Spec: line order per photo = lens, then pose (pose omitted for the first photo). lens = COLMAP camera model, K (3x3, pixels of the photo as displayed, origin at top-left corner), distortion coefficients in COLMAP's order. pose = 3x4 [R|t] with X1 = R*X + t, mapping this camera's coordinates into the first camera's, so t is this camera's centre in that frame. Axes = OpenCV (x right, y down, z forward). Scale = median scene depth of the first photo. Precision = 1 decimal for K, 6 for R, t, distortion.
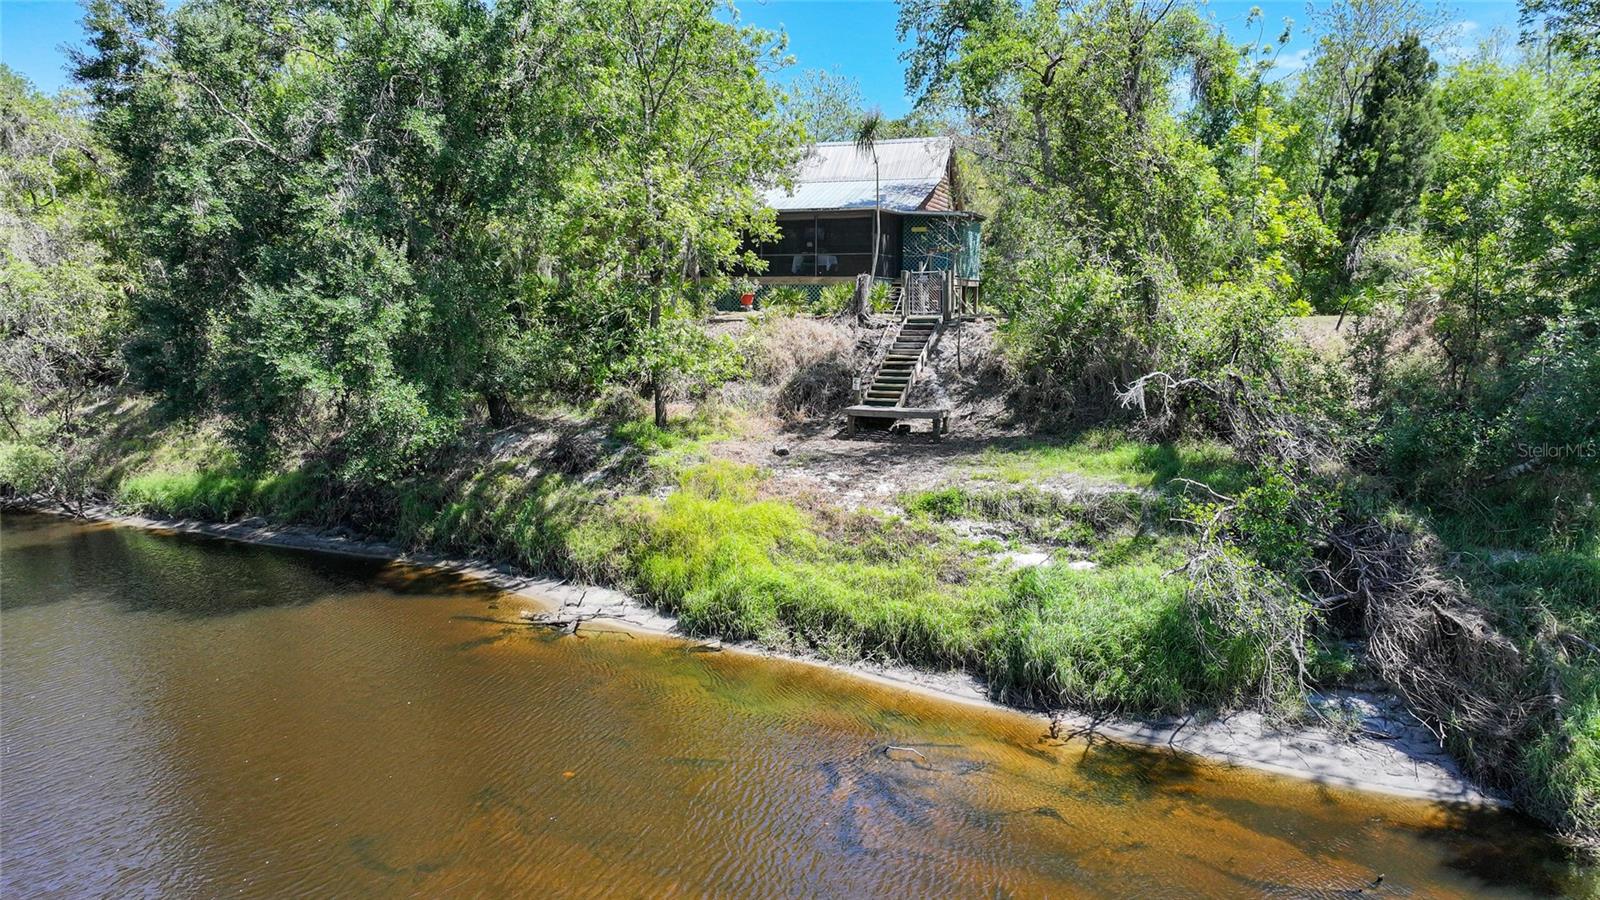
lens RADIAL K [[1131.7, 0, 810.1], [0, 1131.7, 445.2], [0, 0, 1]] dist [0.000349, 0.013983]
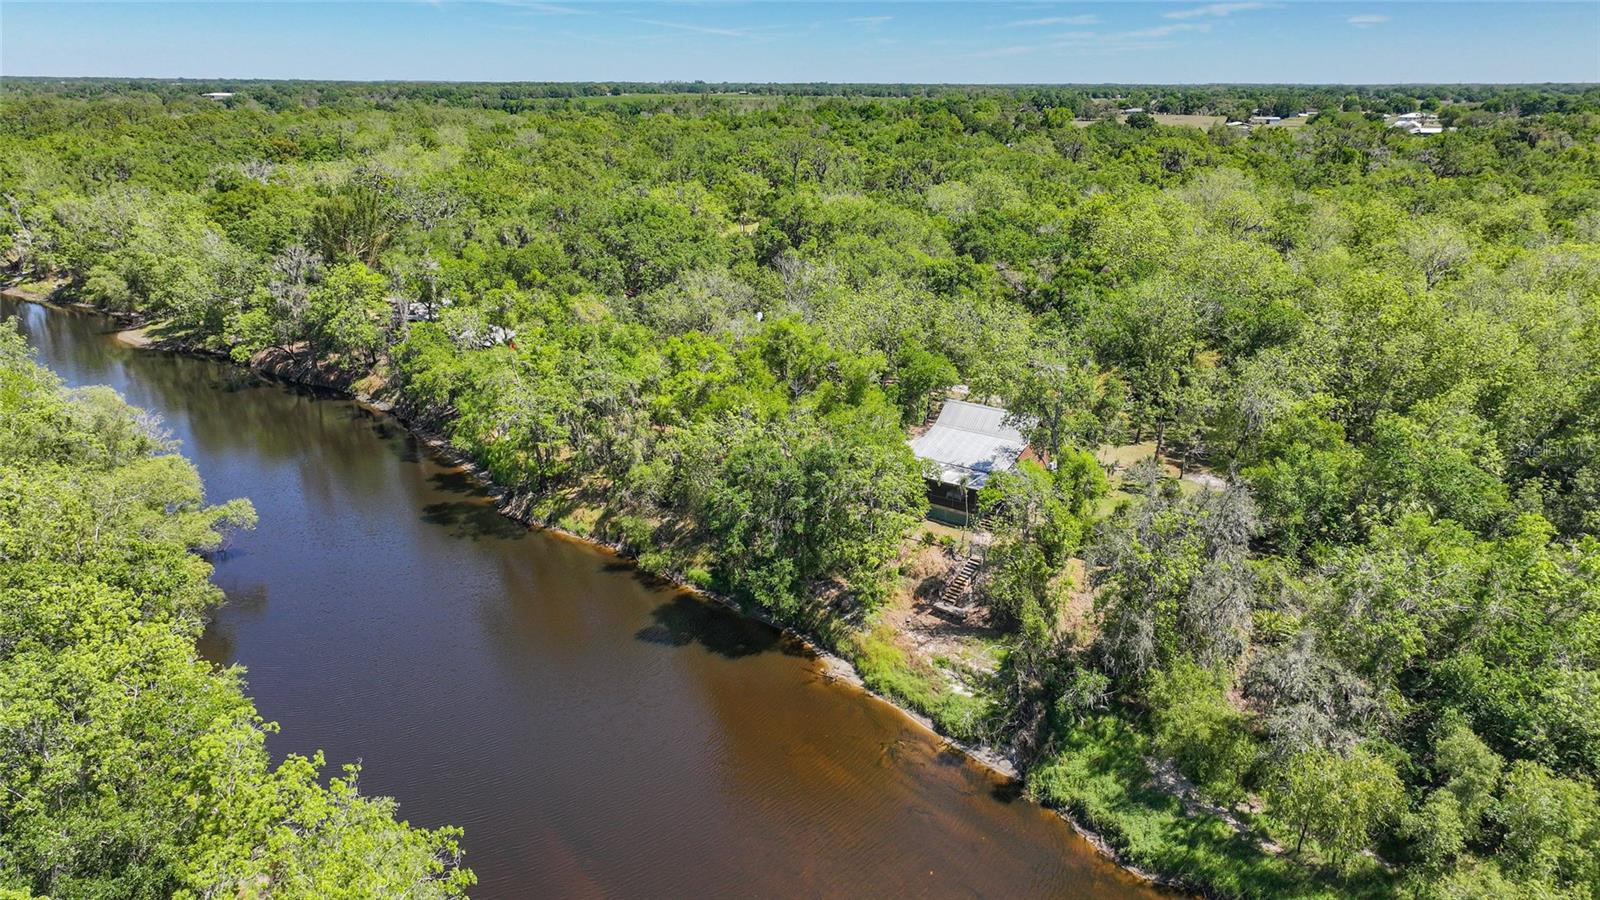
lens RADIAL K [[1131.7, 0, 795.4], [0, 1131.7, 446.8], [0, 0, 1]] dist [0.000349, 0.013983]
pose [[0.951597, 0.091788, -0.293322, 0.580722], [-0.037170, 0.981728, 0.186622, -1.094882], [0.305092, -0.166686, 0.937622, -2.002737]]
